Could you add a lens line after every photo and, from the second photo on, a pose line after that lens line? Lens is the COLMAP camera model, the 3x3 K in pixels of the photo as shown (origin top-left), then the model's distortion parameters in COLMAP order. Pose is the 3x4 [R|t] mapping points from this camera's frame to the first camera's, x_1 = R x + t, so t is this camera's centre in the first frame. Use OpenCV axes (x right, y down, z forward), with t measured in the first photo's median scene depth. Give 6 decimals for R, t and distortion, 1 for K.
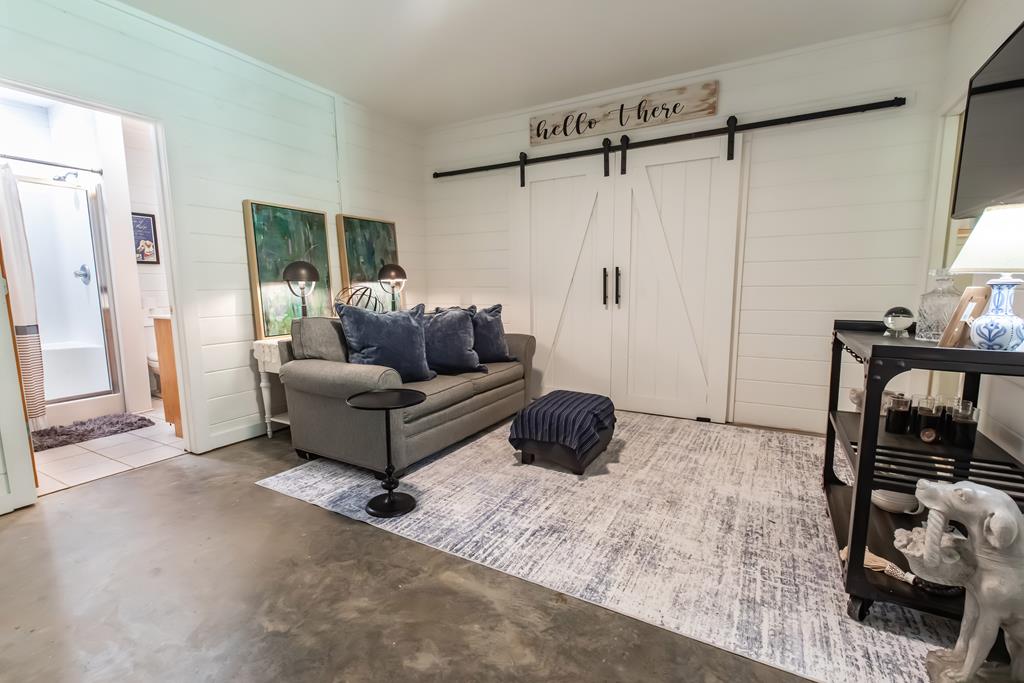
lens RADIAL K [[462.5, 0, 512.7], [0, 462.5, 342.4], [0, 0, 1]] dist [0.002289, 0.000642]
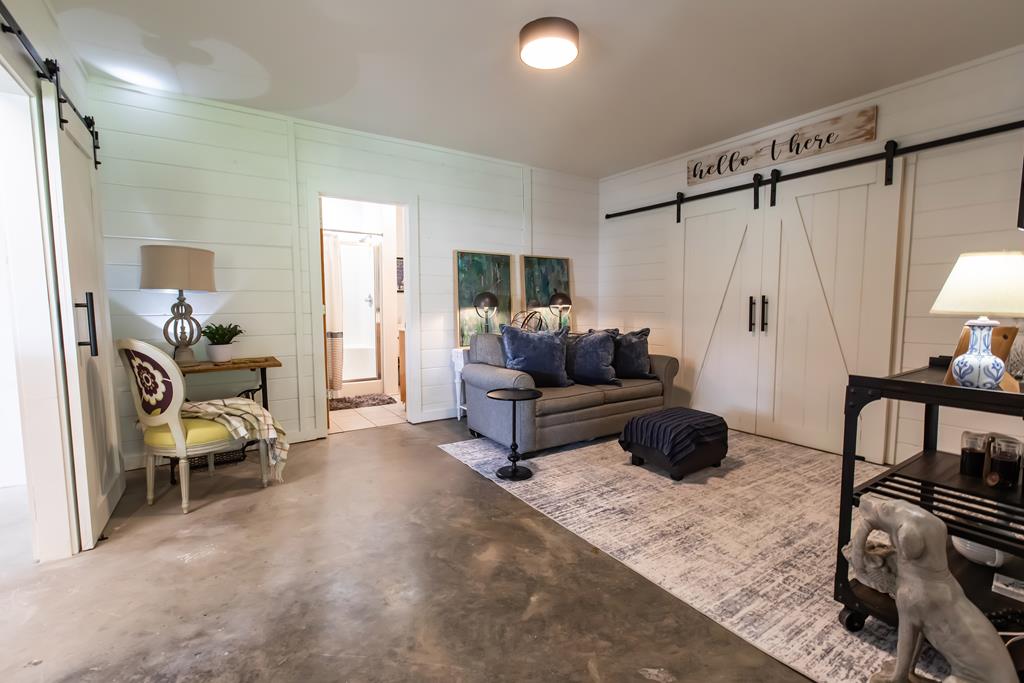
lens RADIAL K [[423.2, 0, 513.7], [0, 423.2, 334.7], [0, 0, 1]] dist [-0.000741, 0.000252]
pose [[0.907740, 0.037362, -0.417867, 0.145828], [-0.062164, 0.997010, -0.045895, 0.001866], [0.414903, 0.067637, 0.907348, -0.093199]]
